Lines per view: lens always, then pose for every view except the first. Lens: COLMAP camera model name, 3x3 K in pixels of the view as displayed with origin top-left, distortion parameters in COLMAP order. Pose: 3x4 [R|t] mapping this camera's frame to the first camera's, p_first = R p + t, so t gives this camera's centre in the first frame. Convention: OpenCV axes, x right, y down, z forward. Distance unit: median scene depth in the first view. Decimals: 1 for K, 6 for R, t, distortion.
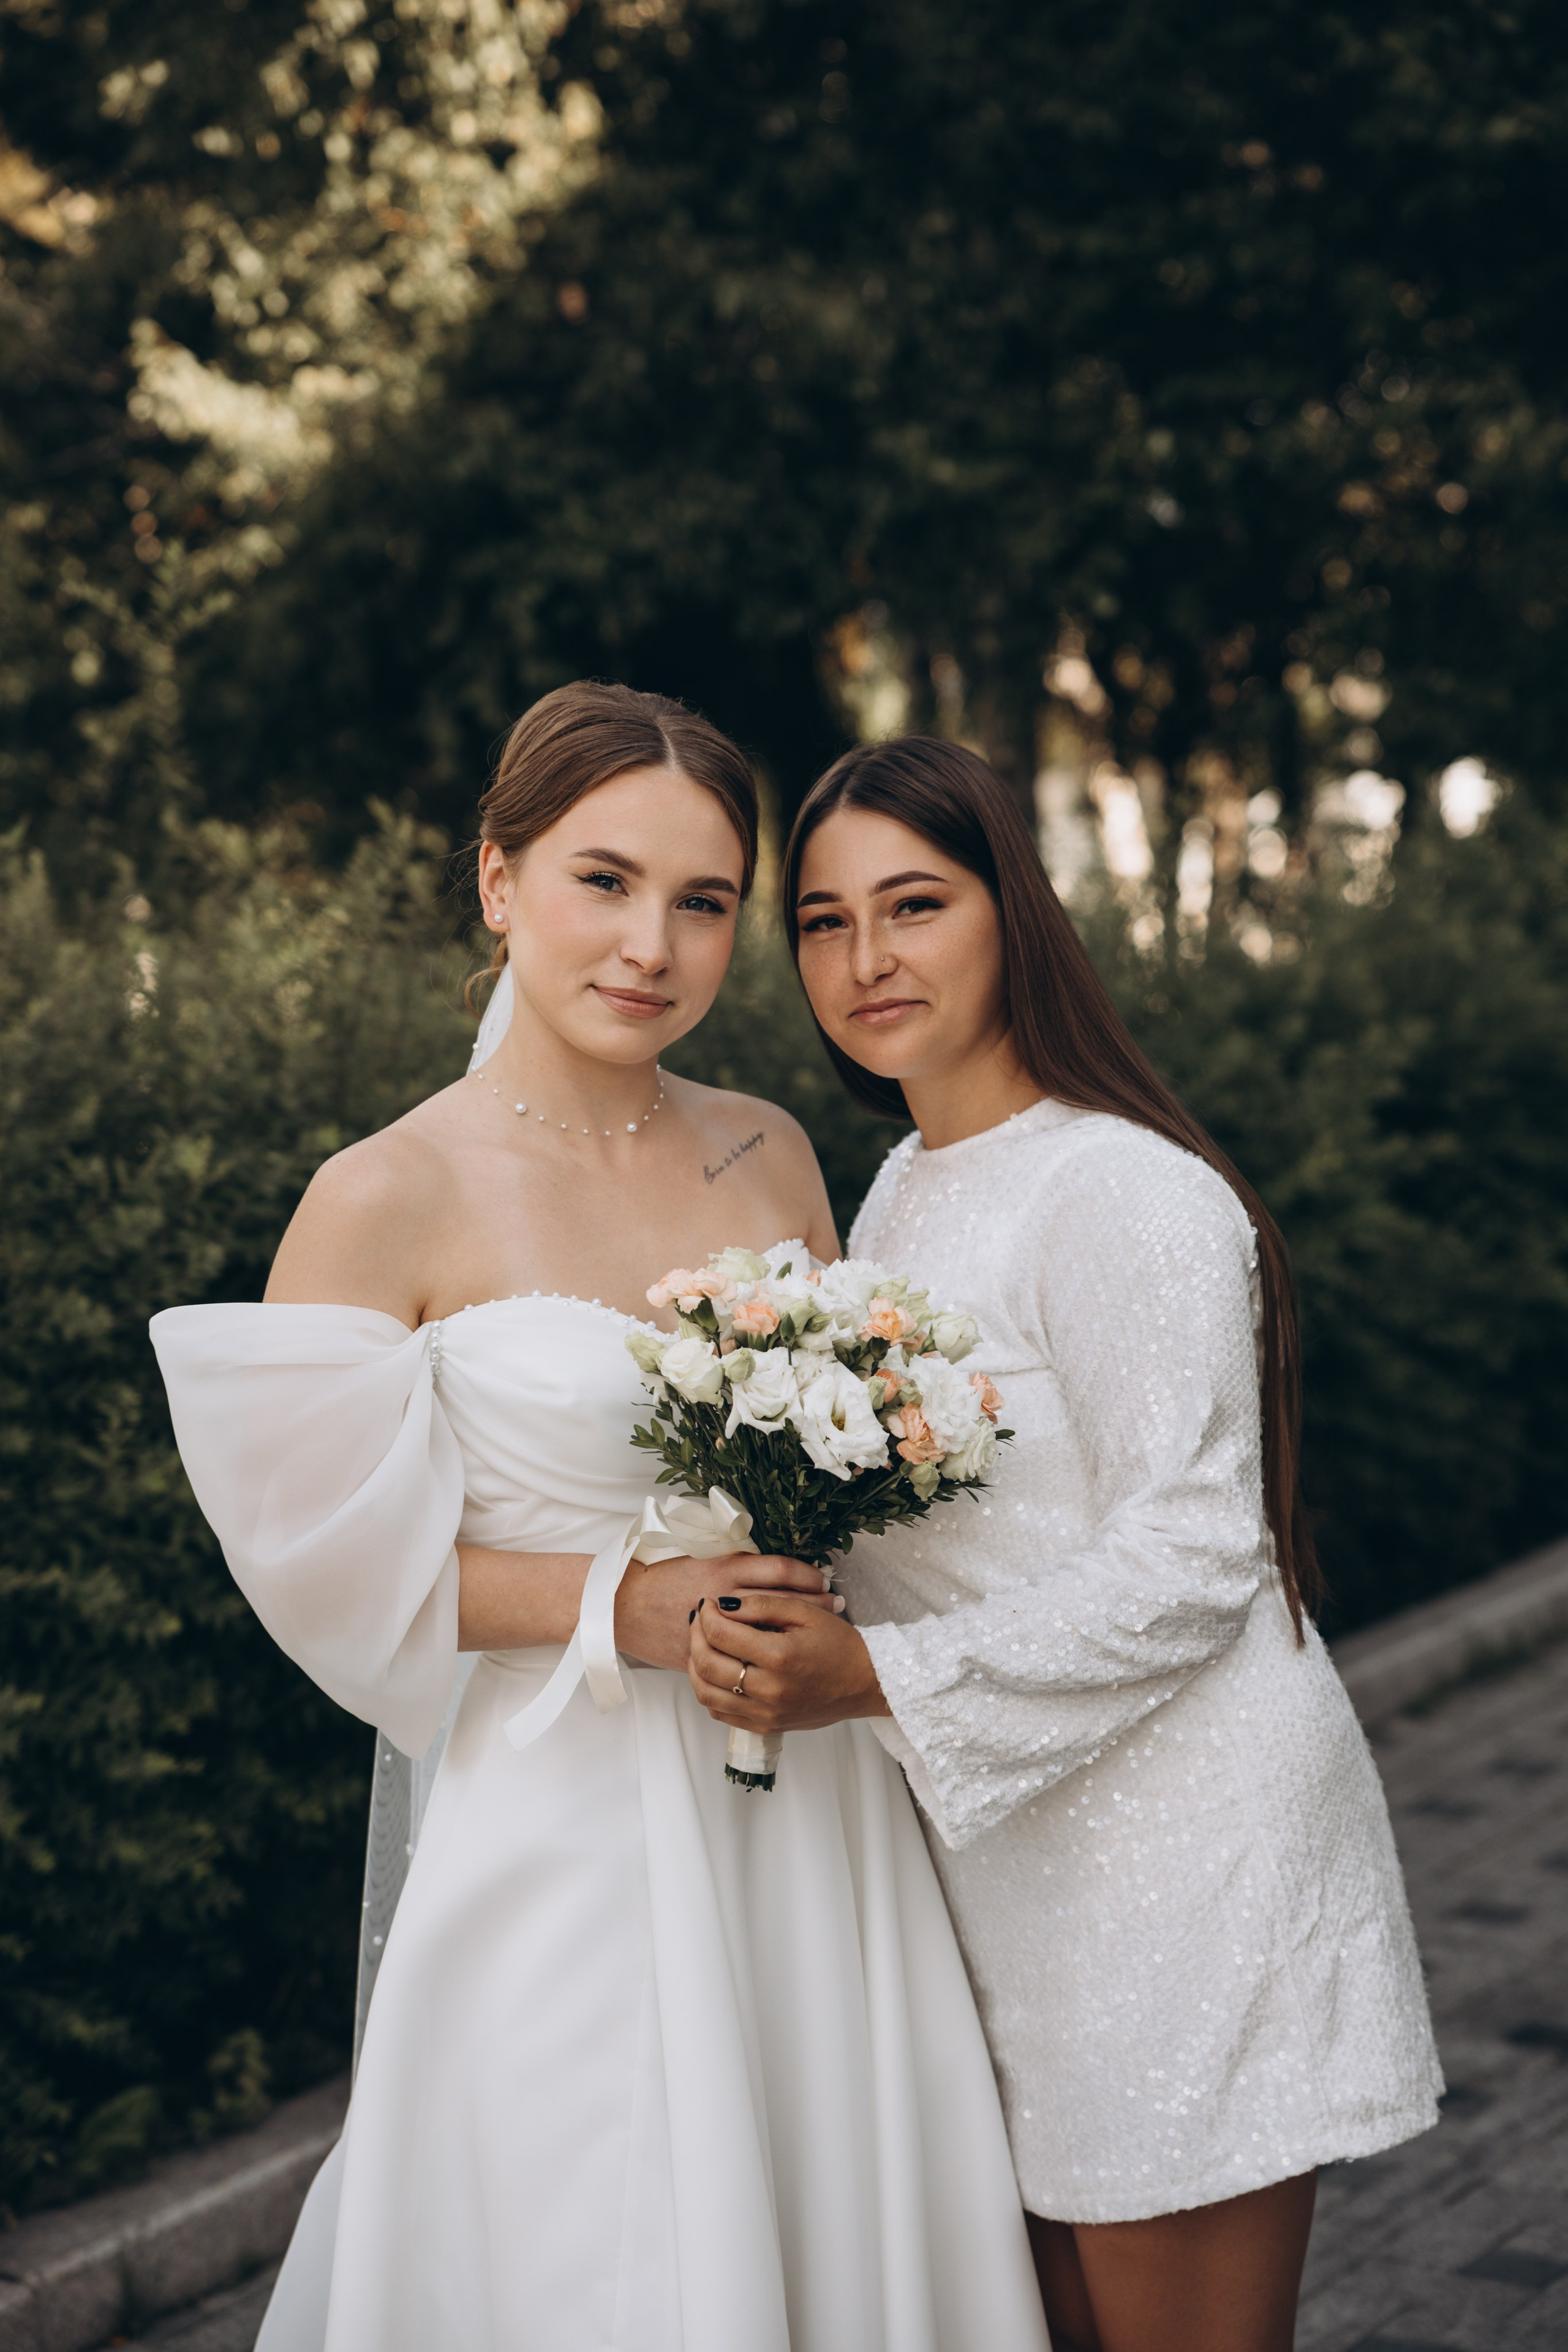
lens RADIAL K [[4440.5, 0, 786.9], [0, 4440.5, 1176.2], [0, 0, 1]] dist [0.496131, 0.000000]
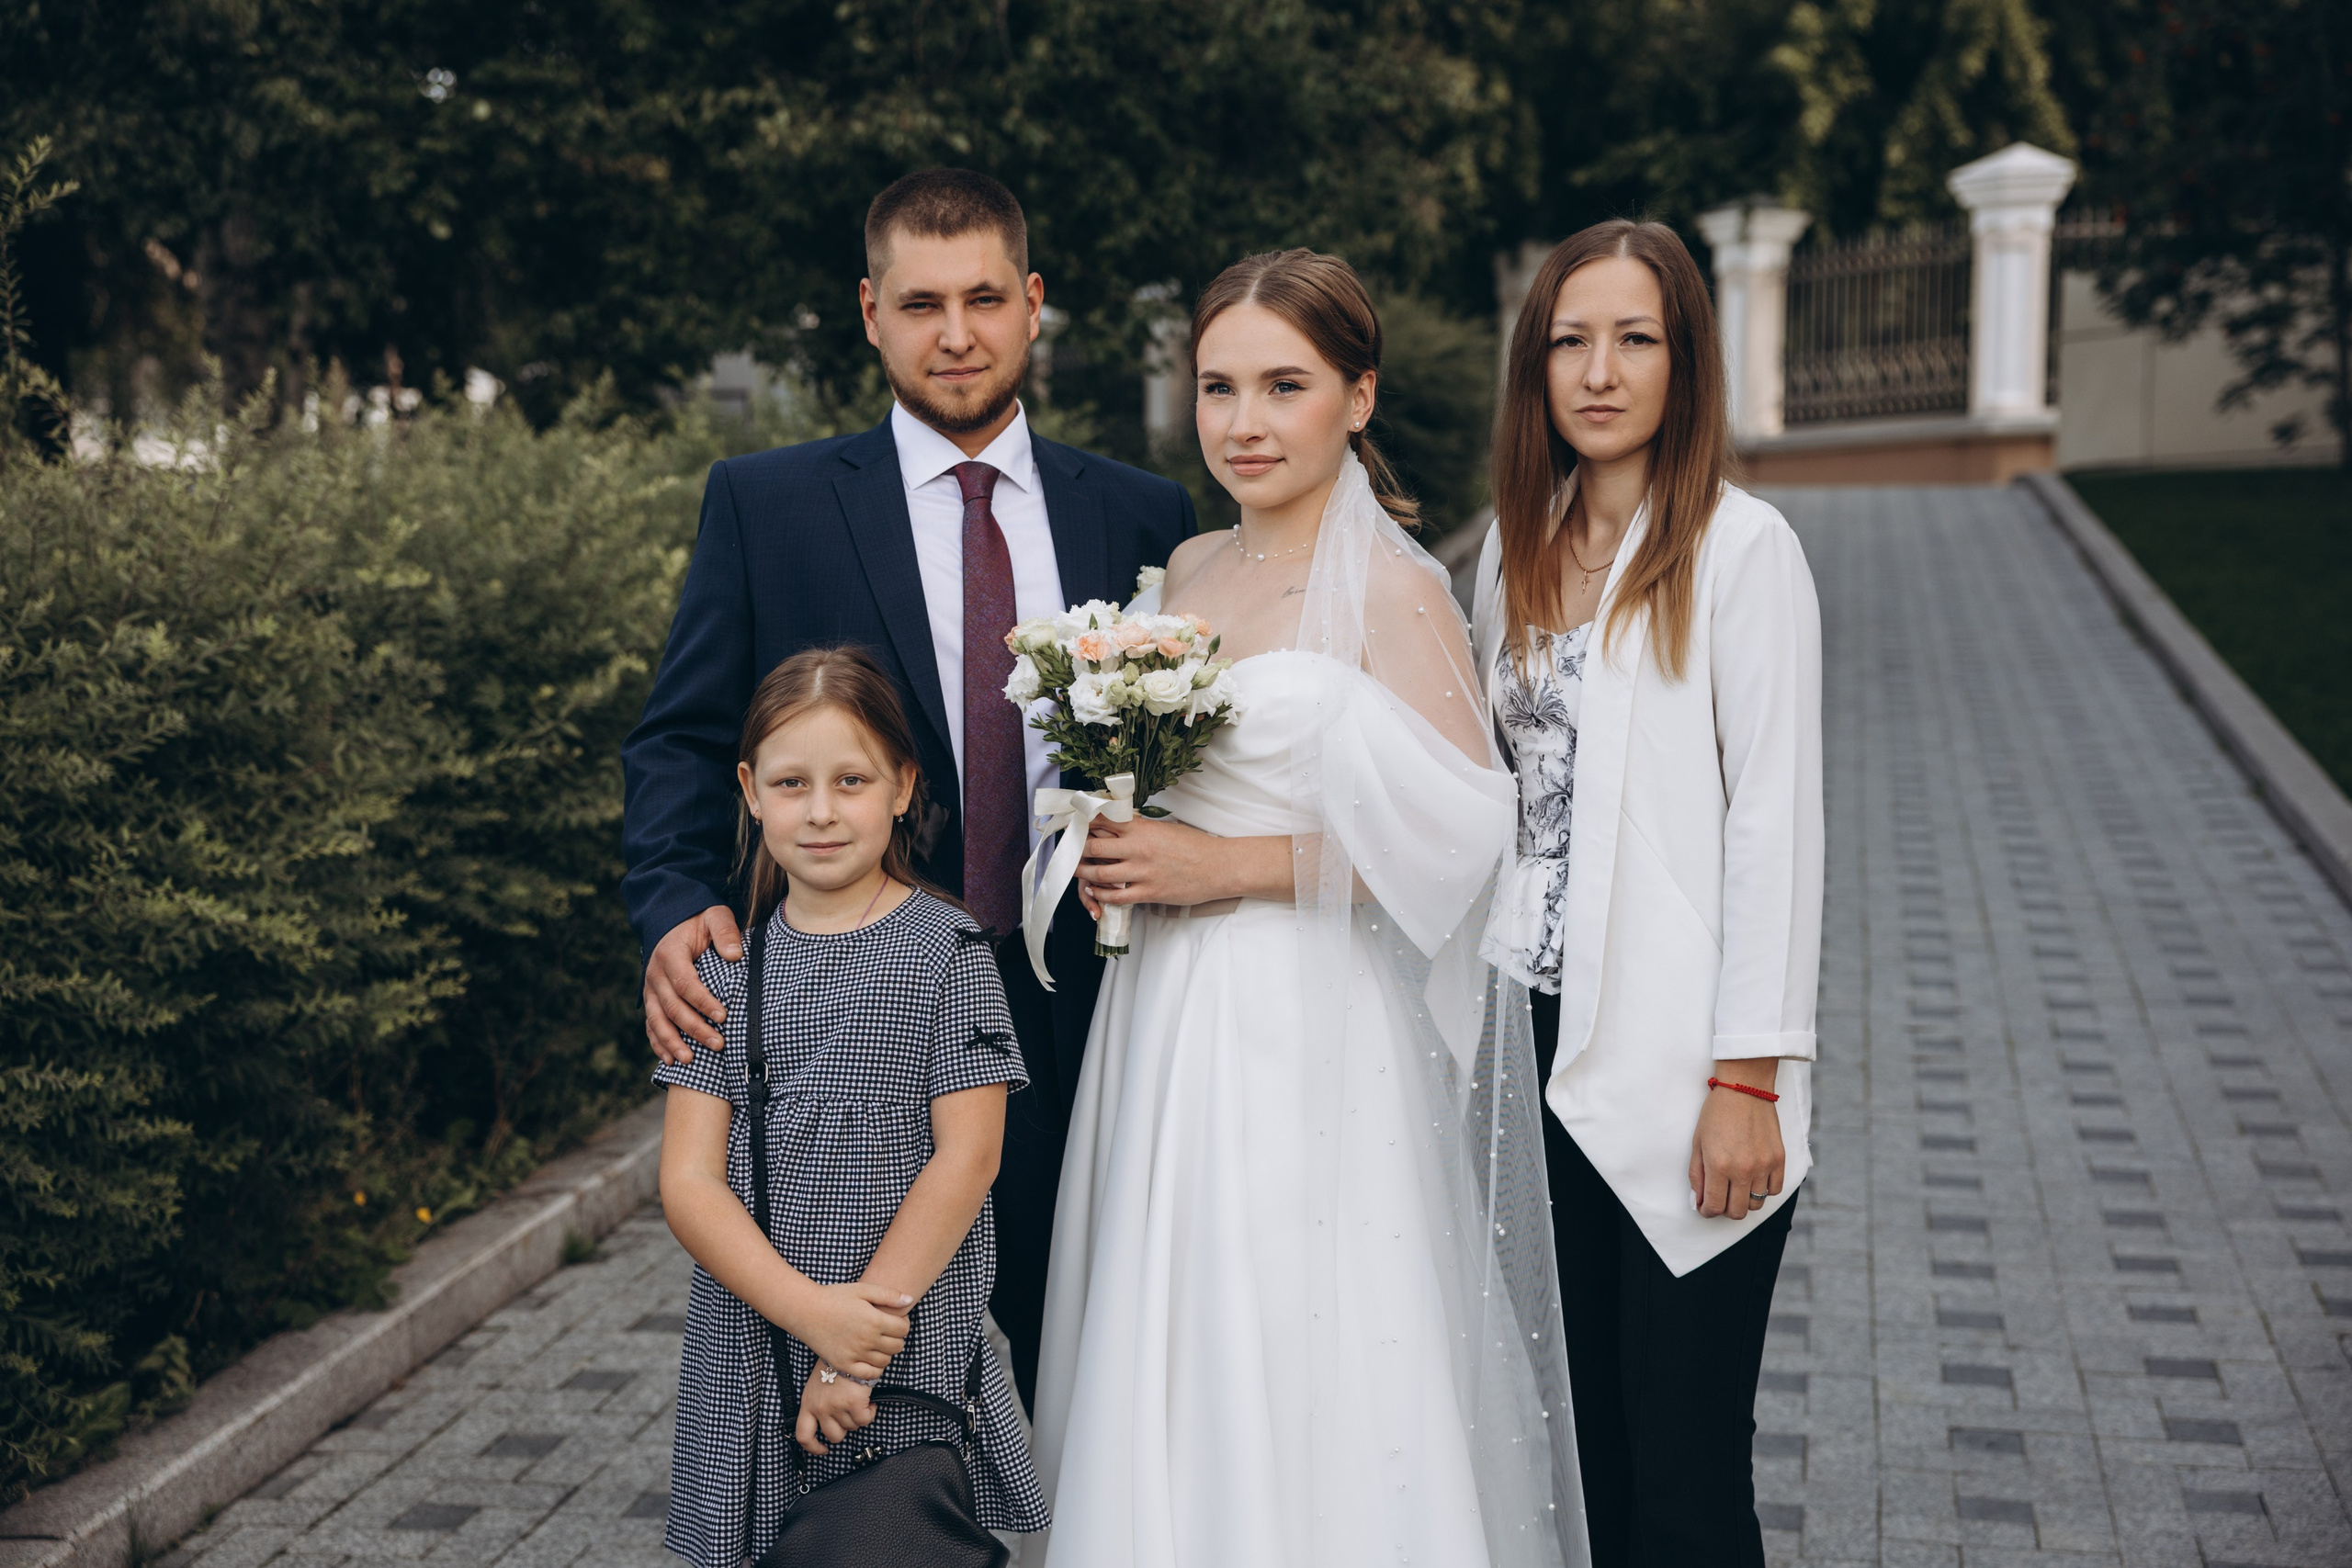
lens RADIAL K [[3295.6, 0, 1184.4], [0, 3295.6, 772.8], [0, 0, 1]] dist [0.269857, 0.000000]
pose [[0.926507, -0.015453, 0.375960, -0.097390], [0.005668, 0.999616, 0.027120, 0.004039], [-0.376235, -0.022997, 0.926239, 0.015244]]
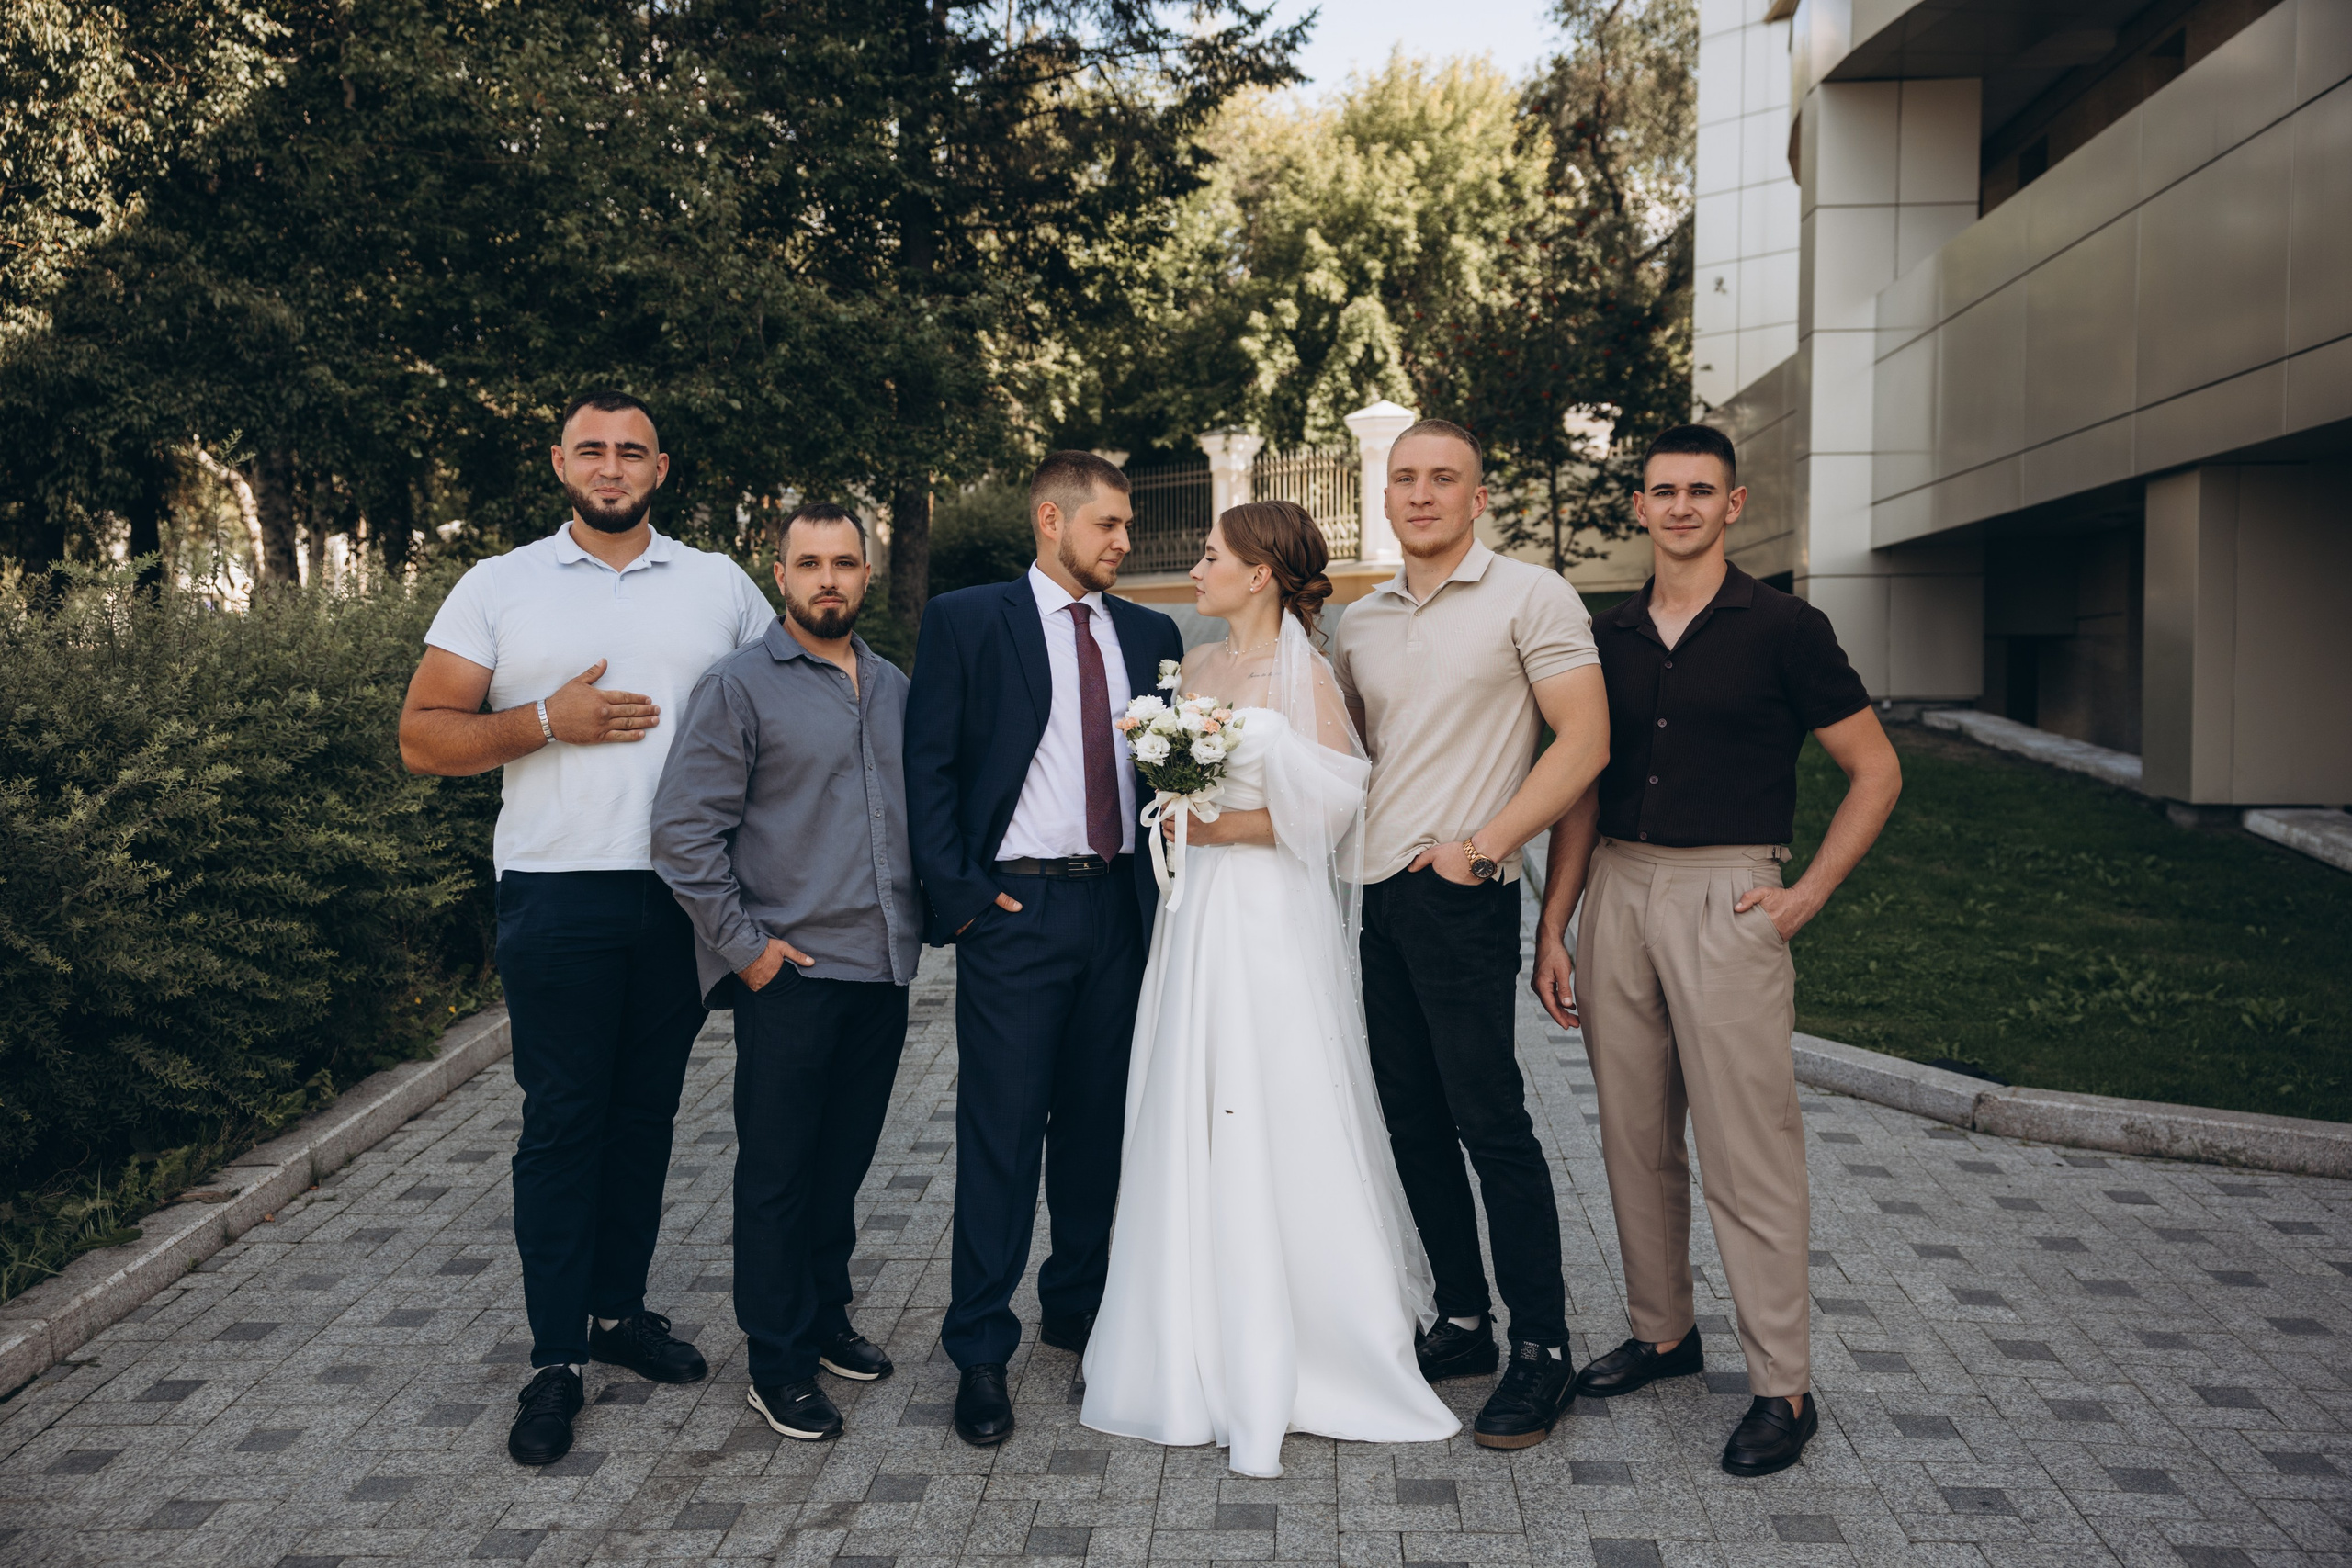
lens RADIAL K [[2164.3, 0, 1194.2], [0, 2164.3, 790.2], [0, 0, 1]] dist [0.055052, 0.000000]
pose [[0.864515, -0.028796, 0.501781, -0.135767], [0.015734, 0.999419, 0.030247, 0.007510], [-0.502360, -0.018254, 0.864466, -0.093412]]
